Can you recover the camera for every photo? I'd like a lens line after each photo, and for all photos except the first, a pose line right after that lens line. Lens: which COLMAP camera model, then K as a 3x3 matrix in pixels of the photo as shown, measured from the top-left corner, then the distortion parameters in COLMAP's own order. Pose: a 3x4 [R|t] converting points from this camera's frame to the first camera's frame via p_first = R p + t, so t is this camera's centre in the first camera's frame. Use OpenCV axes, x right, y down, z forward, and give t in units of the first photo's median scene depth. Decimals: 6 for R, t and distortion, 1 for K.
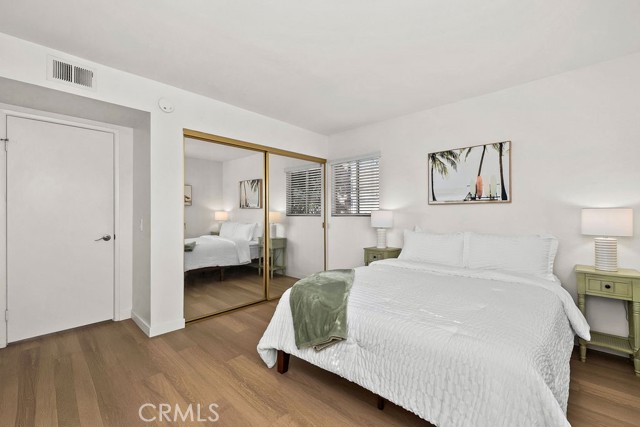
lens RADIAL K [[276.0, 0, 320.3], [0, 276.0, 216.8], [0, 0, 1]] dist [0.000505, 0.000002]
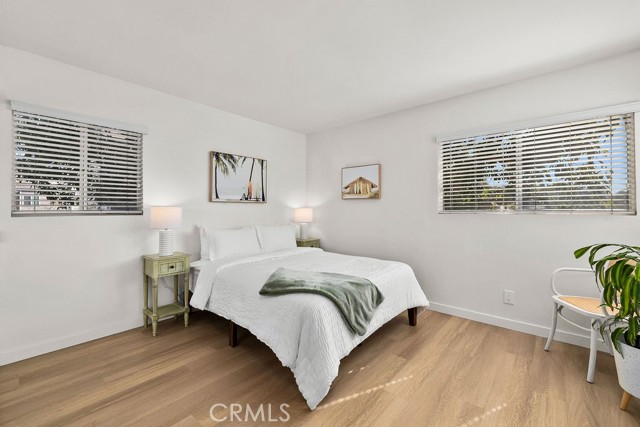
lens RADIAL K [[268.7, 0, 319.4], [0, 268.7, 213.0], [0, 0, 1]] dist [-0.000310, 0.000031]
pose [[-0.039373, -0.011913, 0.999154, -0.665786], [0.007361, 0.999898, 0.012212, -0.013593], [-0.999197, 0.007835, -0.039281, 0.712164]]
